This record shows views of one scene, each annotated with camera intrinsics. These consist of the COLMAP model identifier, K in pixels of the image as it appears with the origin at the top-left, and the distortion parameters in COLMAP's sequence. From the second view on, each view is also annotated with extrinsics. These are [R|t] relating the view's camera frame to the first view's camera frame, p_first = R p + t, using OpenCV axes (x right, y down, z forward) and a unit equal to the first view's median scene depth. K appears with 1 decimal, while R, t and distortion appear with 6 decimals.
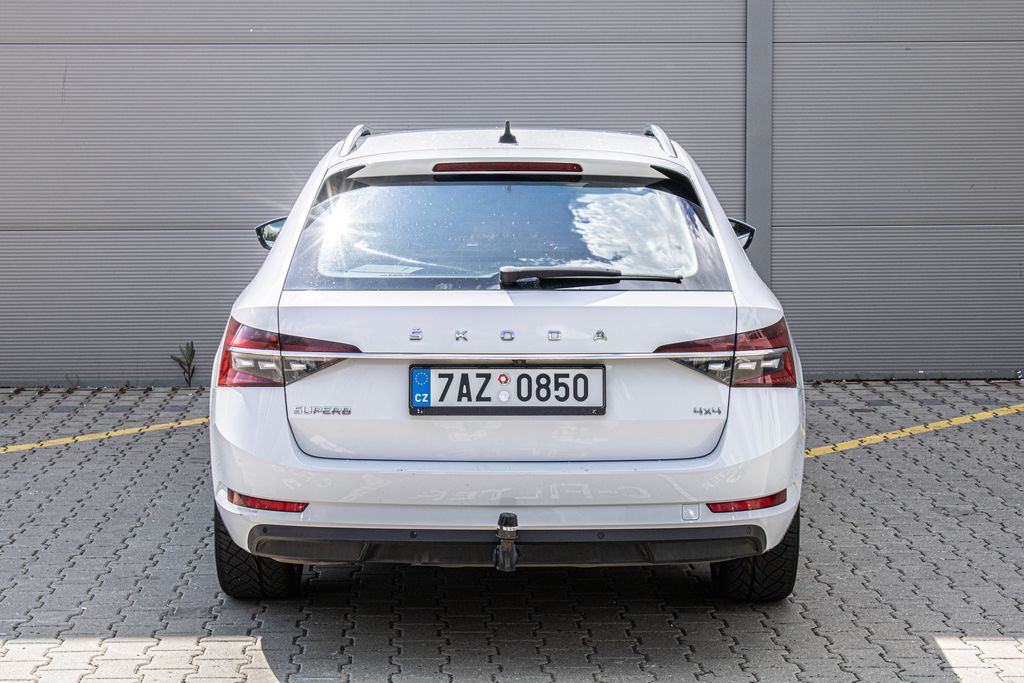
lens RADIAL K [[2592.5, 0, 509.5], [0, 2592.5, 340.8], [0, 0, 1]] dist [-0.360260, 0.000000]
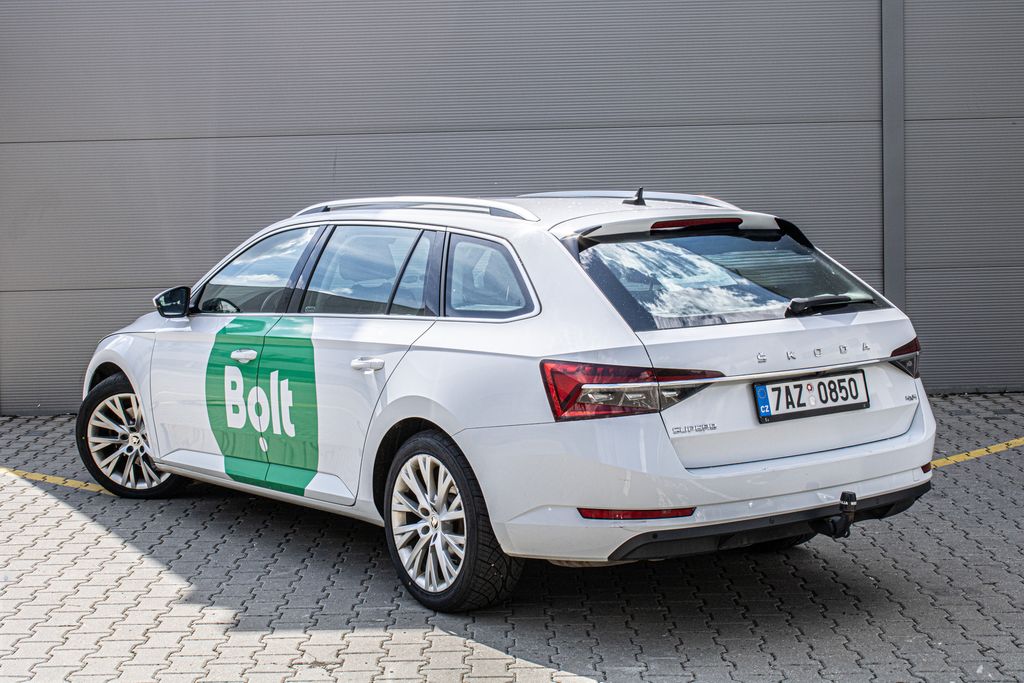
lens RADIAL K [[1880.8, 0, 512.3], [0, 1880.8, 340.6], [0, 0, 1]] dist [-0.262085, 0.000000]
pose [[0.791112, -0.074889, 0.607070, -0.669227], [0.083021, 0.996439, 0.014733, -0.033578], [-0.606012, 0.038744, 0.794512, 0.366012]]
